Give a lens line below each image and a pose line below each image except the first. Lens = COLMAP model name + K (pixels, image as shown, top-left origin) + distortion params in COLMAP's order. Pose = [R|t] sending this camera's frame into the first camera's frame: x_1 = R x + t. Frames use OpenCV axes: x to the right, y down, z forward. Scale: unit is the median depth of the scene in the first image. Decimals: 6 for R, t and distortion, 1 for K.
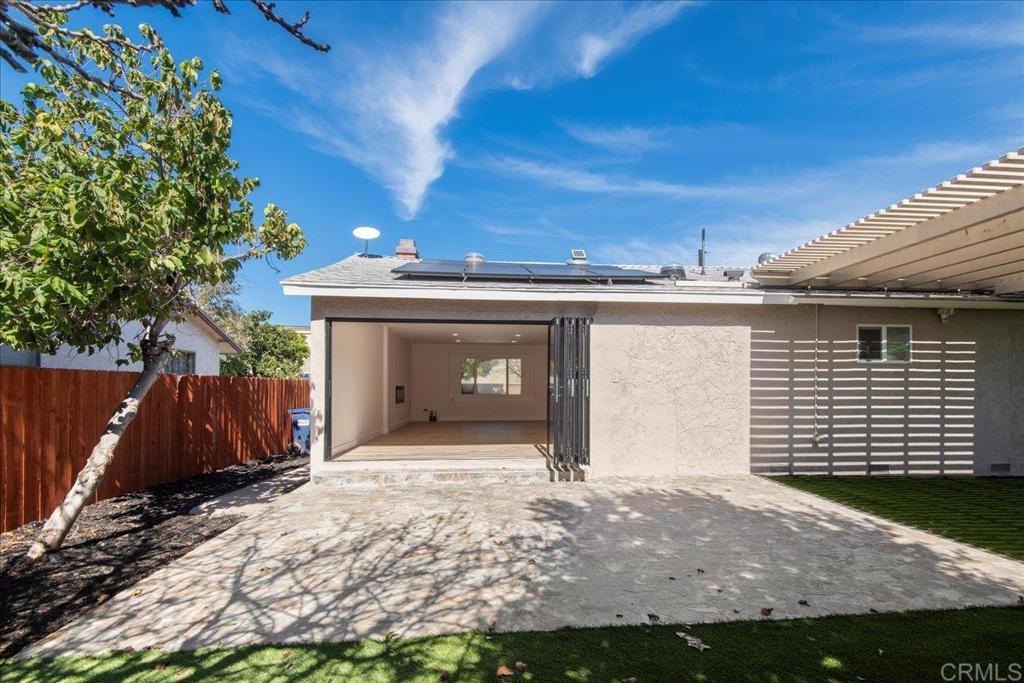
lens RADIAL K [[485.2, 0, 514.3], [0, 485.2, 379.8], [0, 0, 1]] dist [0.044515, -0.026633]
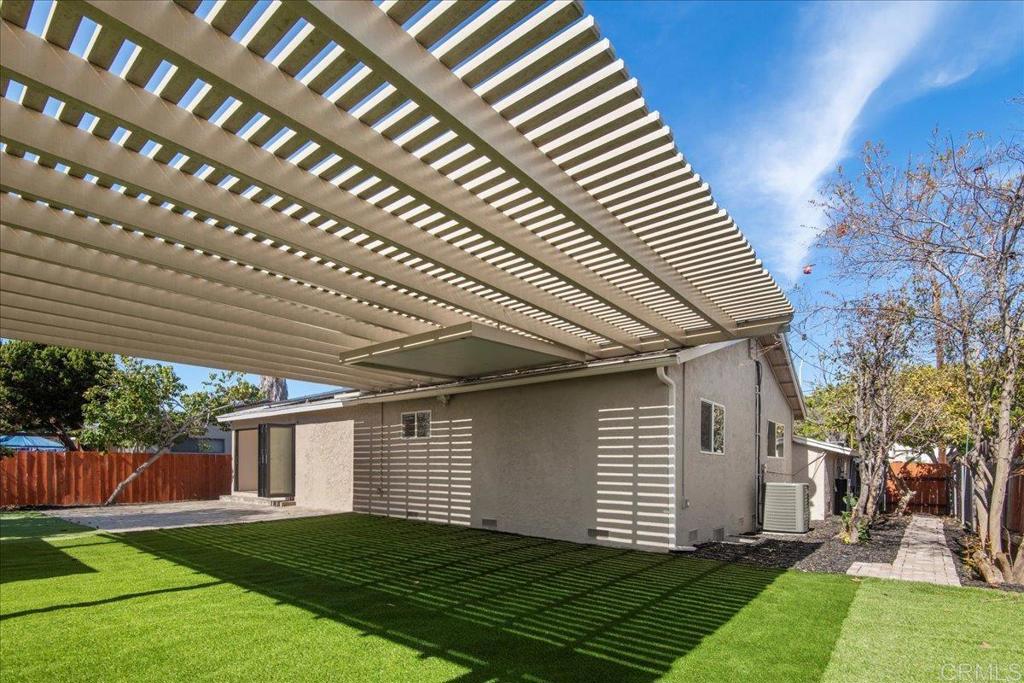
lens RADIAL K [[473.5, 0, 514.1], [0, 473.5, 463.1], [0, 0, 1]] dist [0.000937, -0.000294]
pose [[0.734415, -0.006655, -0.678668, 2.741909], [0.003305, 0.999975, -0.006229, 0.062800], [0.678692, 0.002332, 0.734419, 0.306040]]
